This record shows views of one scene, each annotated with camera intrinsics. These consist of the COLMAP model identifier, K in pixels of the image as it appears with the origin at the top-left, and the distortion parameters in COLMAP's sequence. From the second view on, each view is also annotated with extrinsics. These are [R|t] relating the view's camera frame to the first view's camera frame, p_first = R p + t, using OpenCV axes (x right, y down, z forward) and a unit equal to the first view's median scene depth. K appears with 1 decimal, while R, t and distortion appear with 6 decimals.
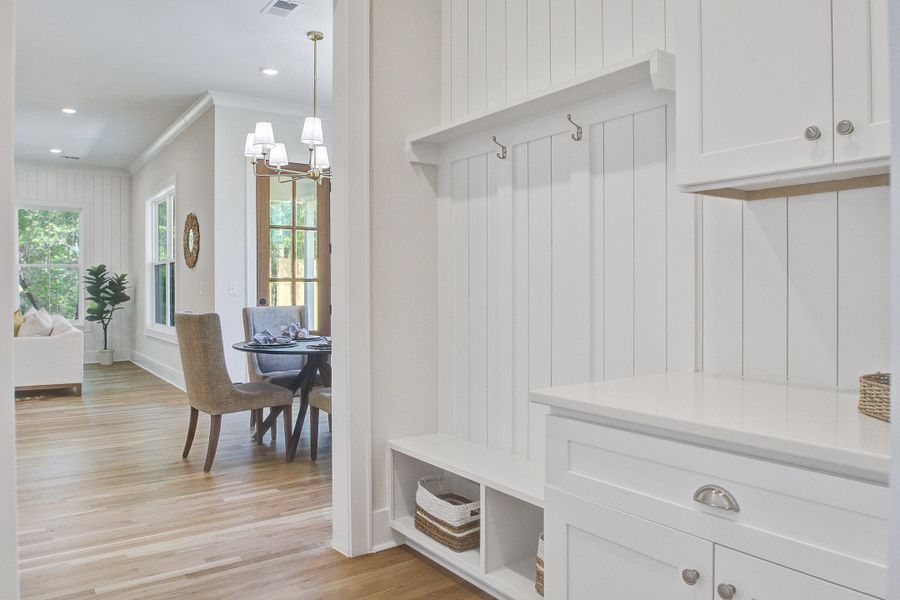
lens RADIAL K [[639.7, 0, 434.6], [0, 639.7, 284.9], [0, 0, 1]] dist [-0.001449, -0.007710]
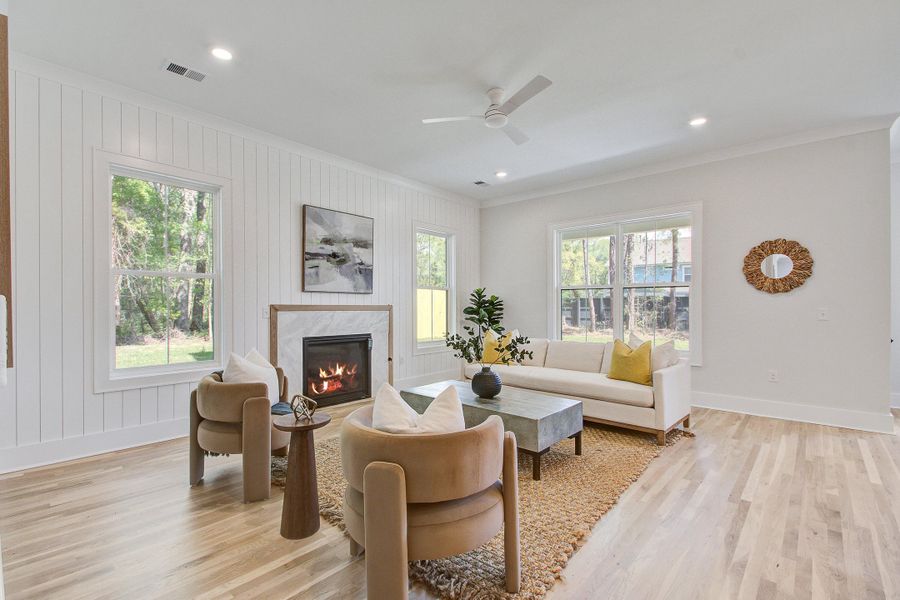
lens RADIAL K [[409.2, 0, 433.2], [0, 409.2, 309.4], [0, 0, 1]] dist [-0.012209, -0.001303]
pose [[0.980459, 0.004526, 0.196674, -1.101374], [-0.006810, 0.999917, 0.010939, -0.004242], [-0.196608, -0.012065, 0.980408, 0.519848]]
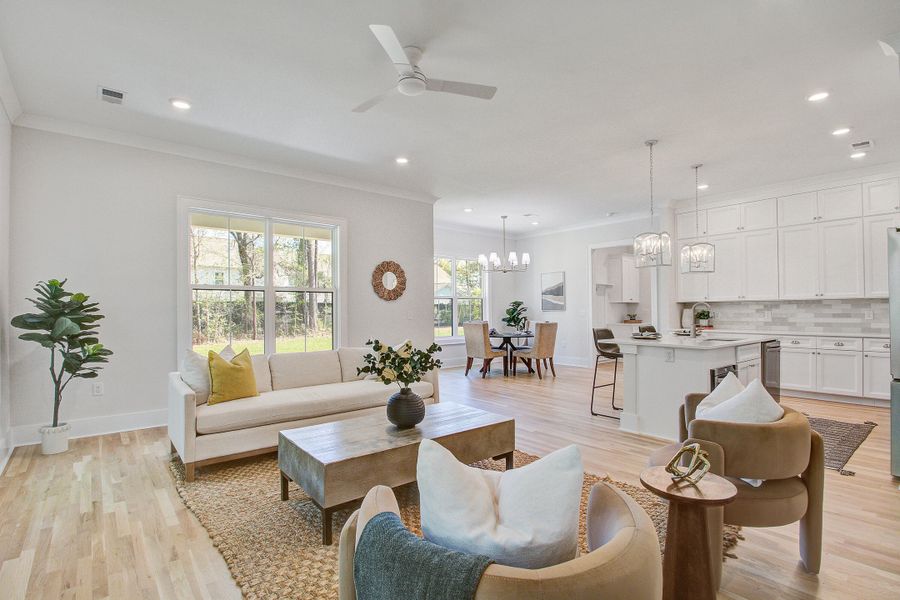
lens RADIAL K [[415.2, 0, 428.3], [0, 415.2, 302.6], [0, 0, 1]] dist [0.000087, -0.003991]
pose [[-0.055424, 0.022495, 0.998209, -1.357696], [0.000462, 0.999747, -0.022504, -0.001730], [-0.998463, -0.000786, -0.055421, 1.034177]]
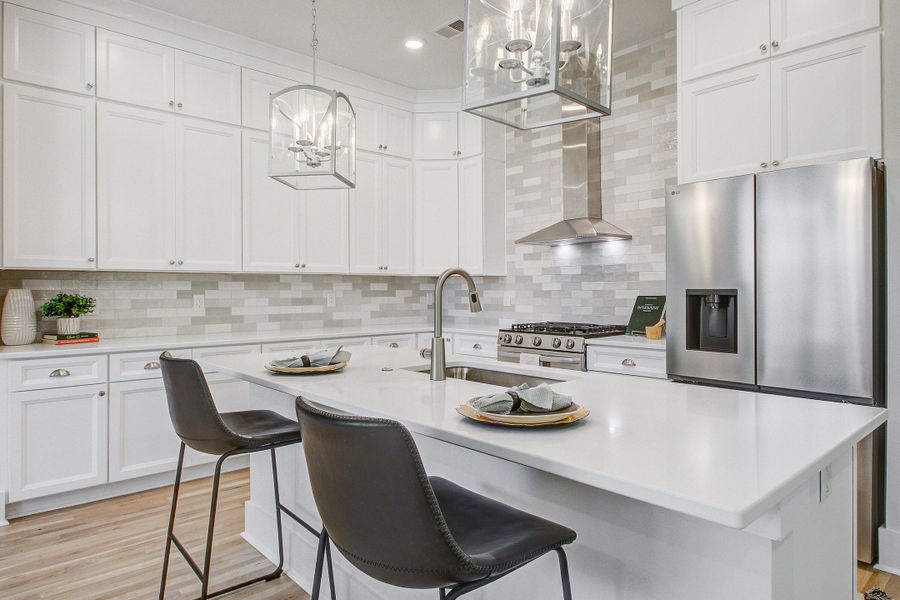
lens RADIAL K [[566.7, 0, 454.1], [0, 566.7, 282.0], [0, 0, 1]] dist [0.020013, -0.002516]
pose [[-0.991603, 0.002189, -0.129301, -0.639219], [0.004461, 0.999841, -0.017288, -0.005070], [0.129243, -0.017719, -0.991455, 0.856799]]
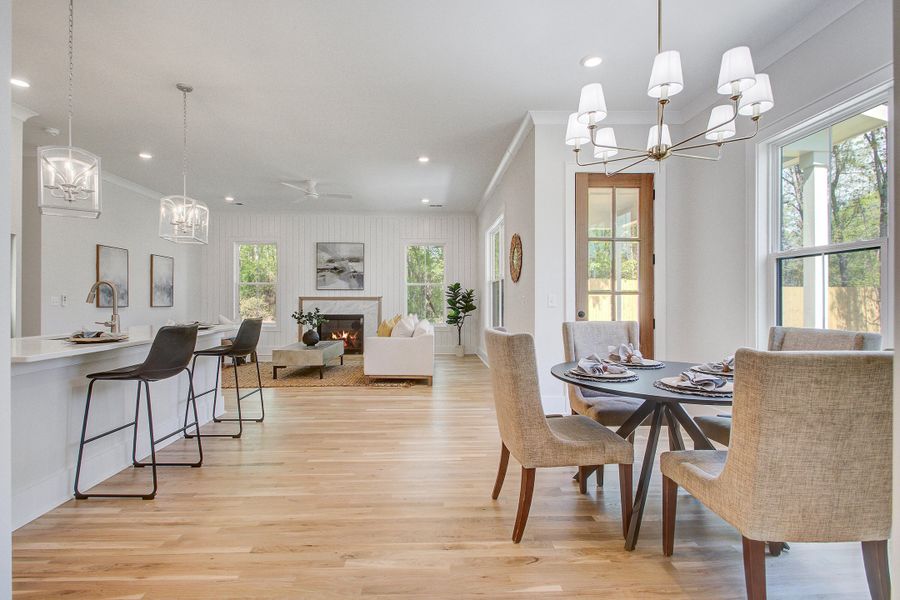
lens RADIAL K [[415.2, 0, 442.9], [0, 415.2, 303.7], [0, 0, 1]] dist [0.000087, -0.003991]
pose [[0.845938, 0.007126, -0.533233, -0.107251], [-0.000019, 0.999911, 0.013333, 0.001309], [0.533281, -0.011269, 0.845863, 0.342552]]
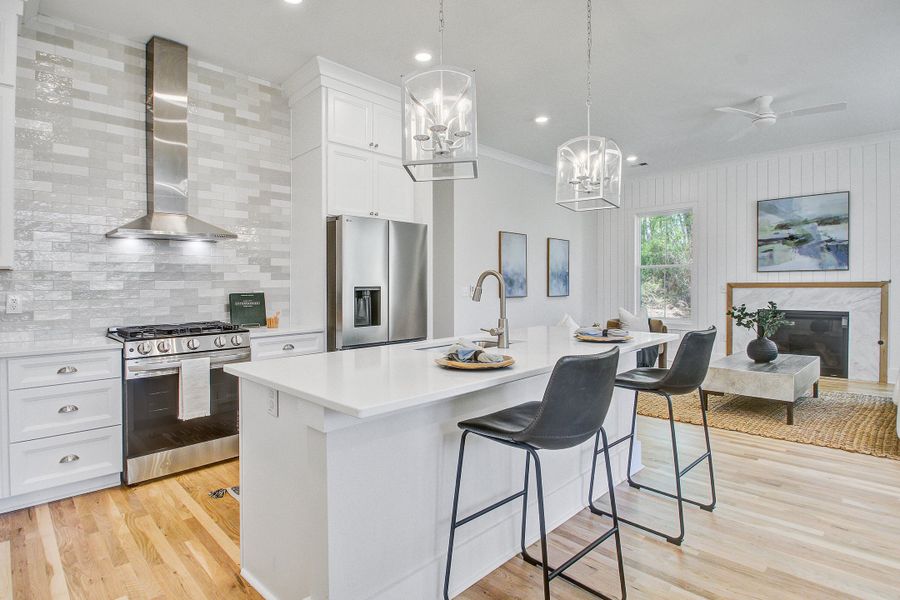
lens RADIAL K [[458.3, 0, 443.1], [0, 458.3, 293.8], [0, 0, 1]] dist [-0.006391, -0.006438]
pose [[0.167477, 0.017273, -0.985725, -0.319320], [0.012993, 0.999721, 0.019726, -0.007458], [0.985790, -0.016111, 0.167206, 0.433838]]
